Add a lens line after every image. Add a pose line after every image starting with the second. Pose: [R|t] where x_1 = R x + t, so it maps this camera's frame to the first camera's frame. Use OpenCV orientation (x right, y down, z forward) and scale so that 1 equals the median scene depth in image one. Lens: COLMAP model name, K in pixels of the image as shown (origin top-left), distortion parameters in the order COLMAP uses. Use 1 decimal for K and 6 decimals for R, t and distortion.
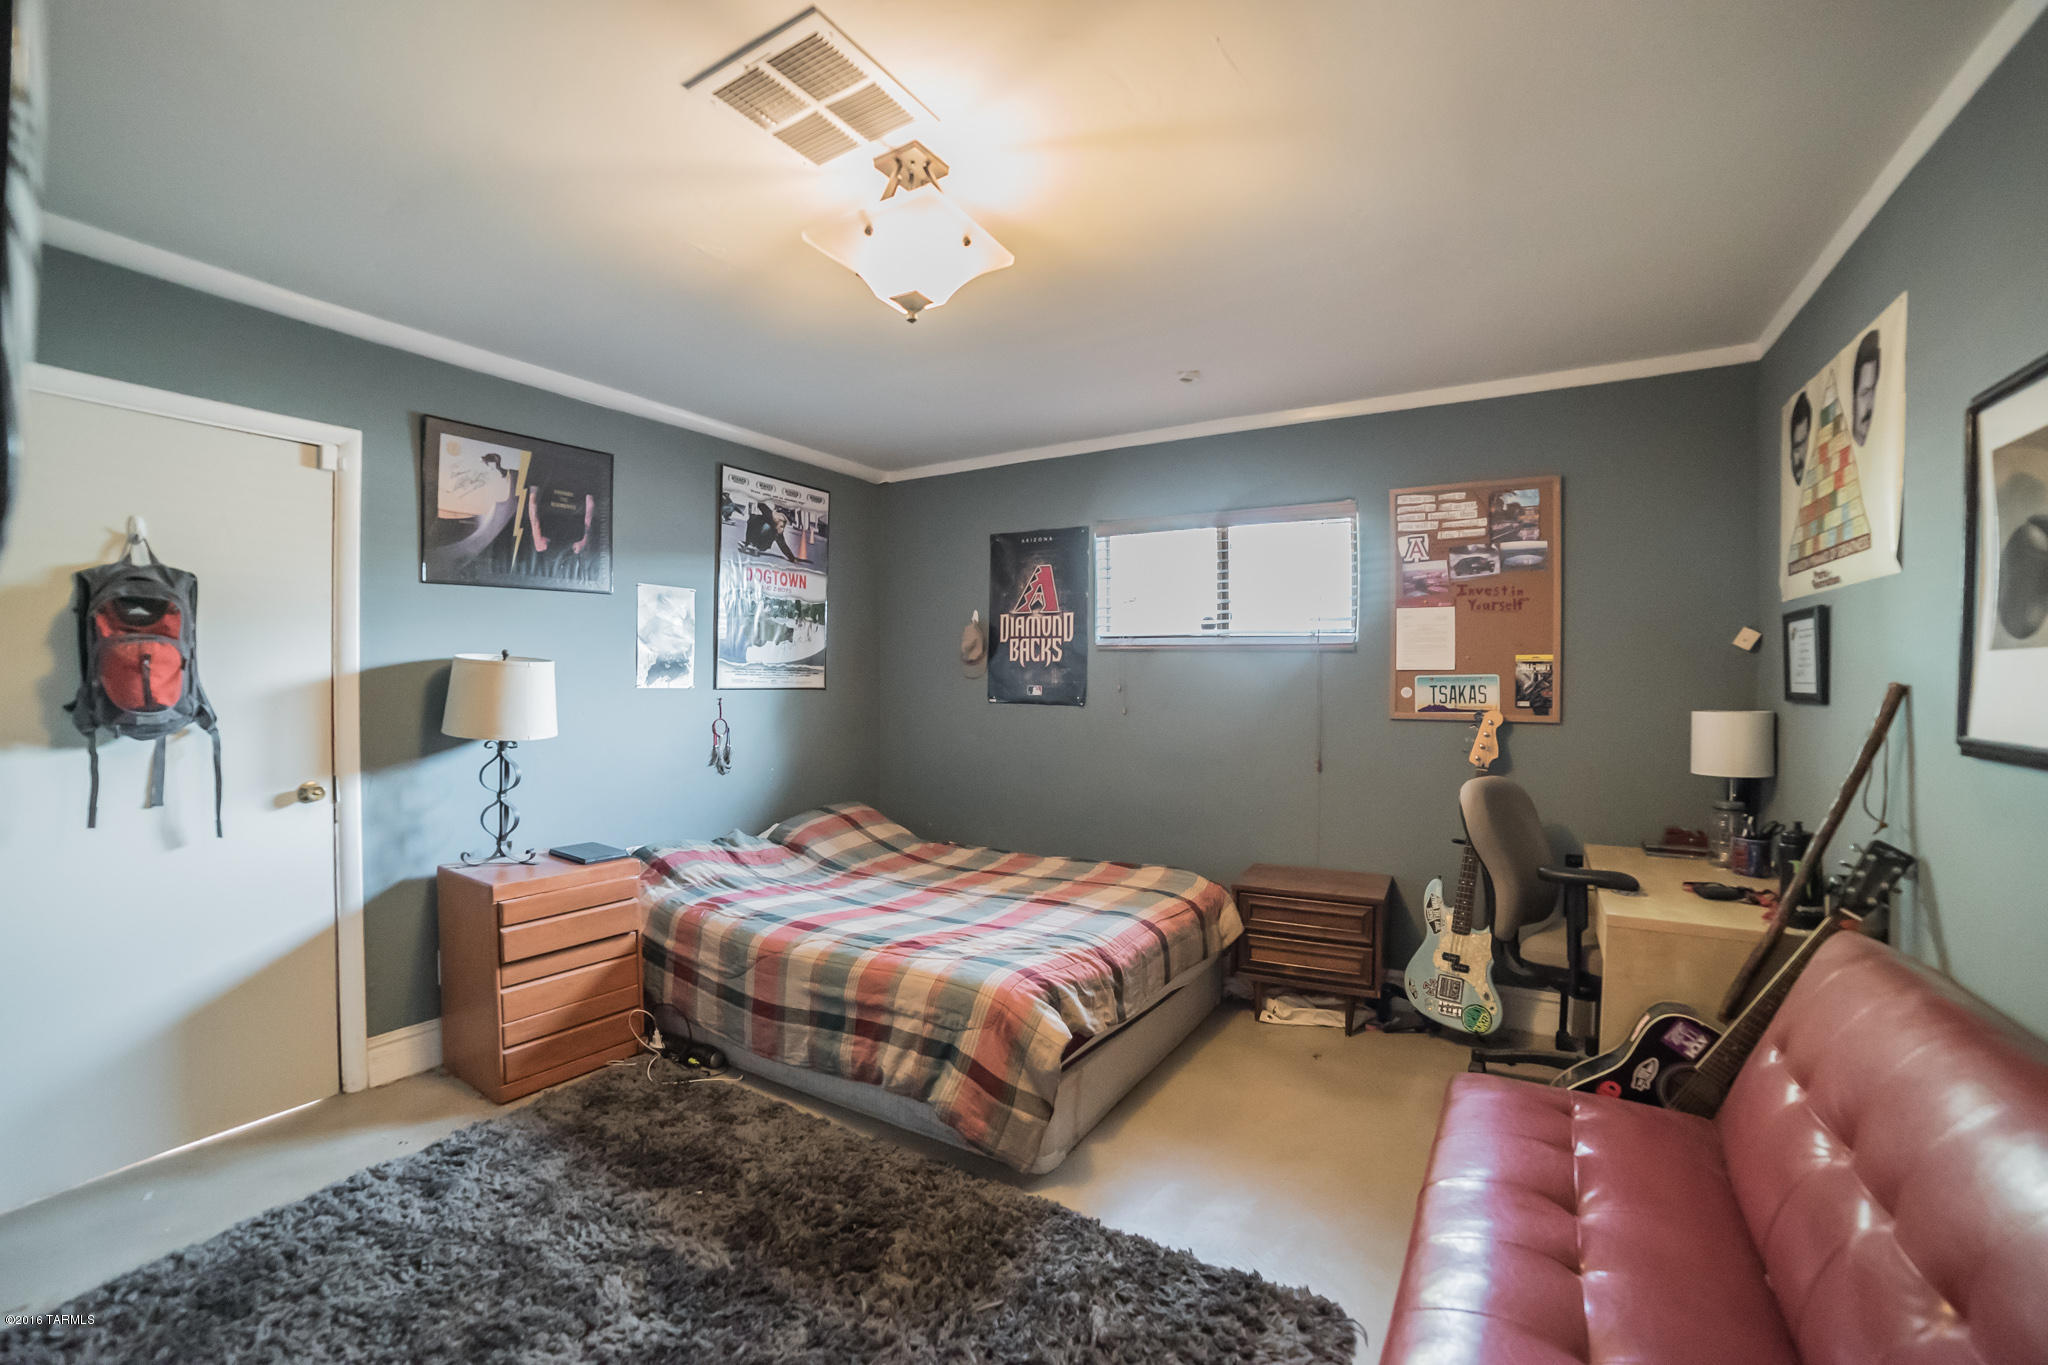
lens RADIAL K [[871.2, 0, 1024.0], [0, 871.2, 682.5], [0, 0, 1]] dist [-0.110262, 0.048832]
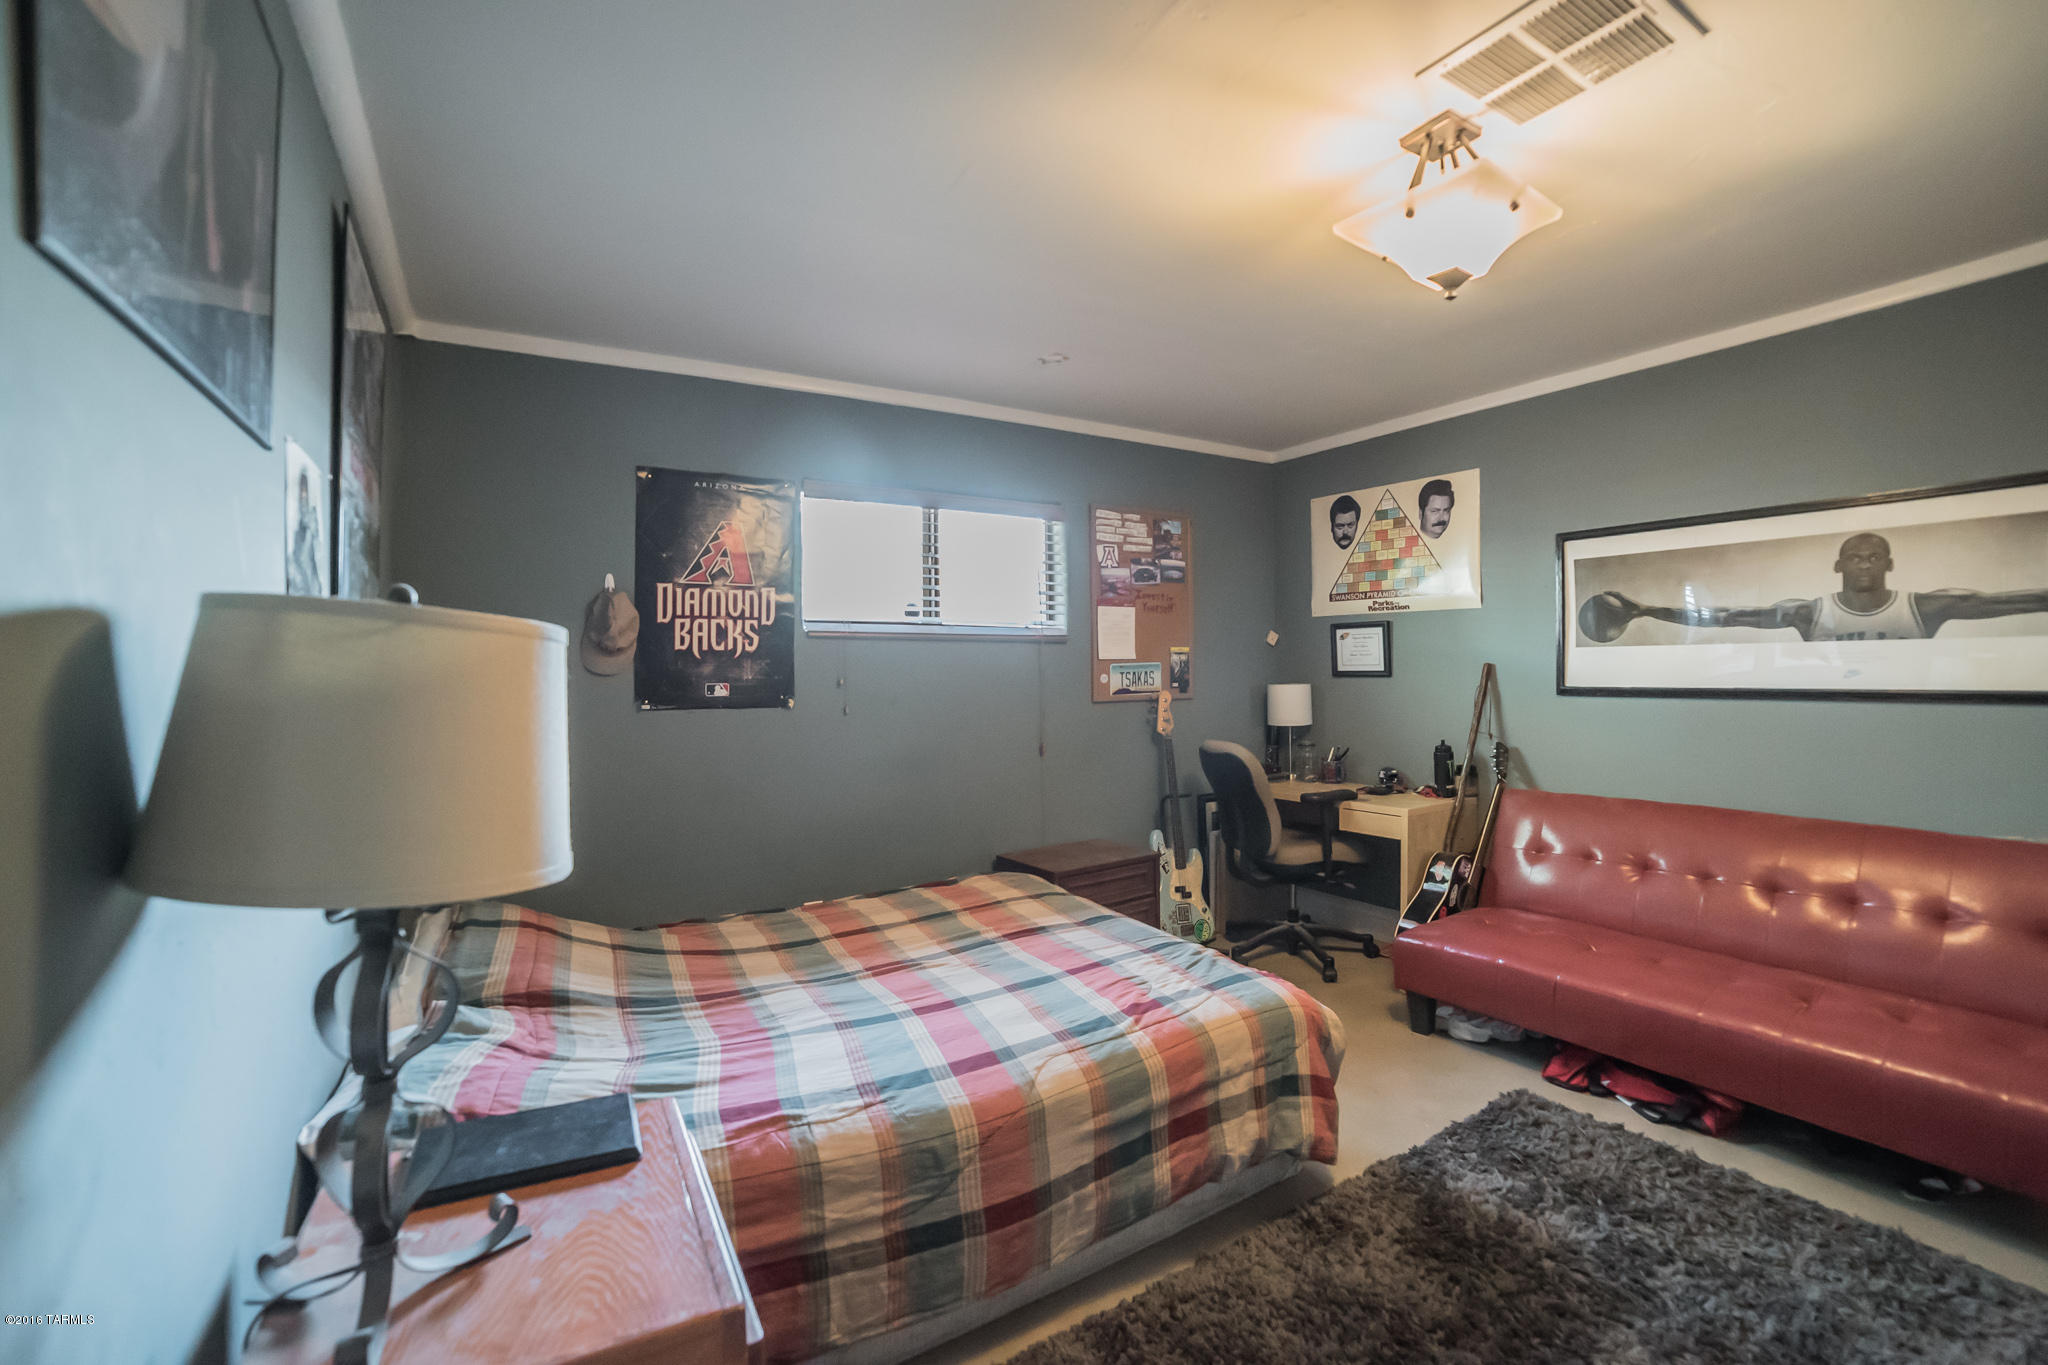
lens RADIAL K [[871.2, 0, 1024.0], [0, 871.2, 682.5], [0, 0, 1]] dist [-0.110262, 0.048832]
pose [[0.438668, -0.023918, 0.898331, -0.695532], [0.020541, 0.999651, 0.016586, -0.005319], [-0.898415, 0.011177, 0.439006, 0.599847]]
